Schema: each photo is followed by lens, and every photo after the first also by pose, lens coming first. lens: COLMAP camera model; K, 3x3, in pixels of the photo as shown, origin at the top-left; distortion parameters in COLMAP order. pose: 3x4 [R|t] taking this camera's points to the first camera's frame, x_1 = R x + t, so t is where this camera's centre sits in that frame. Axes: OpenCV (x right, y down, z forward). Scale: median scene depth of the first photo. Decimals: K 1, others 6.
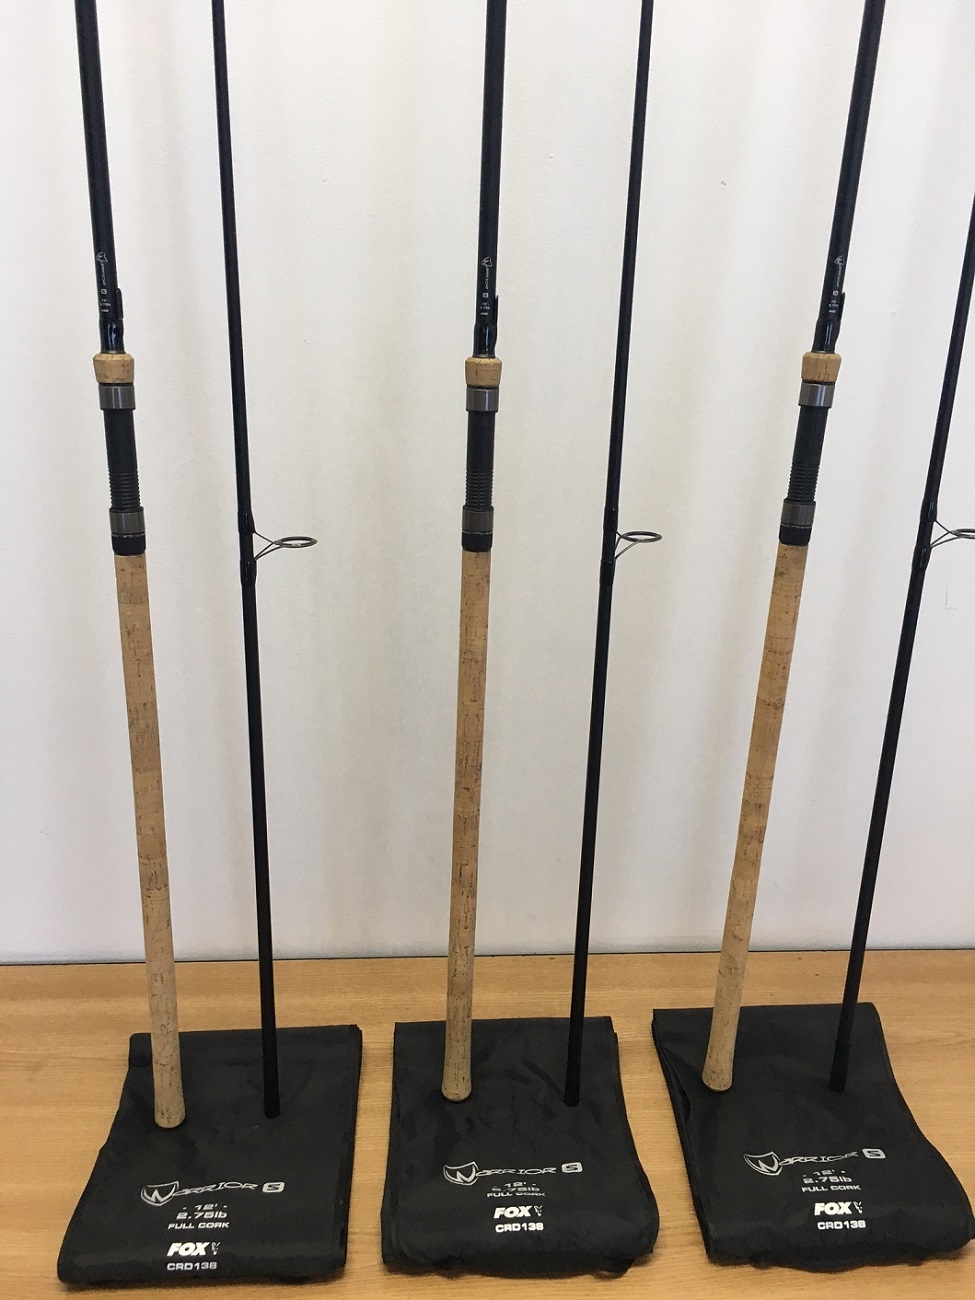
lens RADIAL K [[1114.7, 0, 478.6], [0, 1114.7, 638.3], [0, 0, 1]] dist [0.054894, -0.012860]
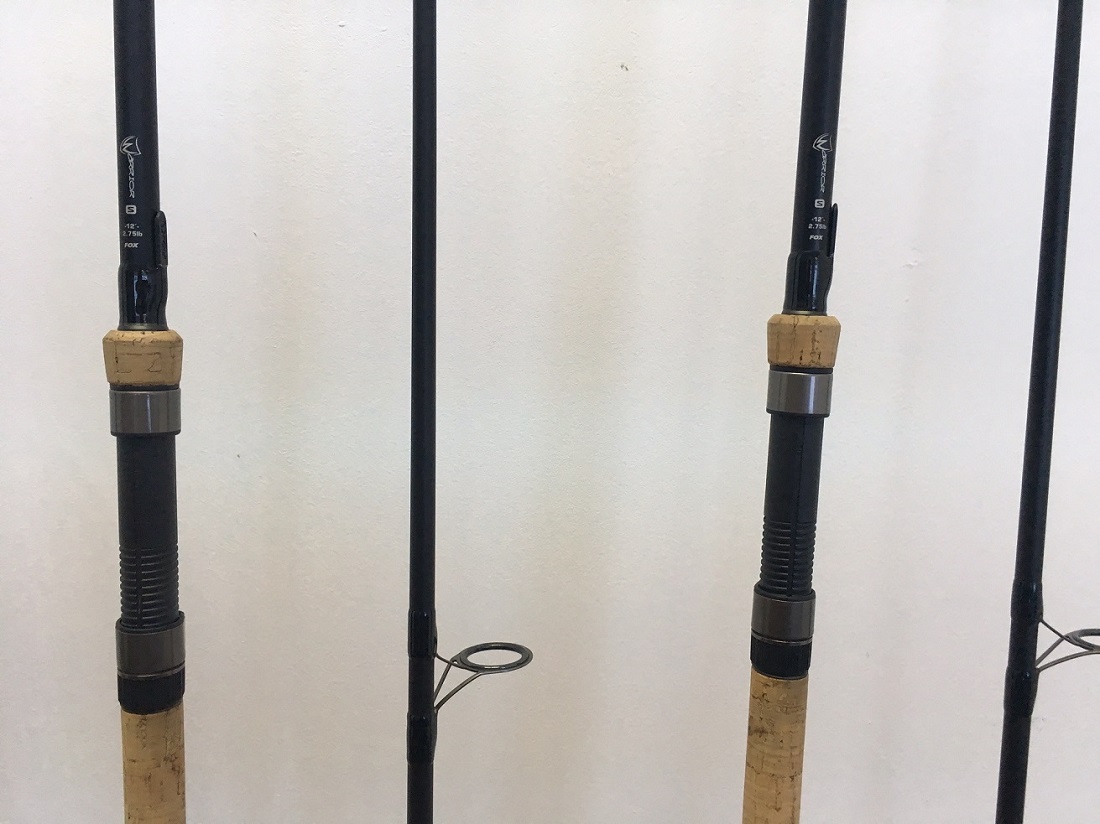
lens RADIAL K [[943.2, 0, 548.6], [0, 943.2, 414.8], [0, 0, 1]] dist [0.054894, -0.012860]
pose [[0.999640, -0.018220, 0.019696, 0.174210], [0.021736, 0.980298, -0.196322, -0.121716], [-0.015731, 0.196680, 0.980342, 0.567564]]
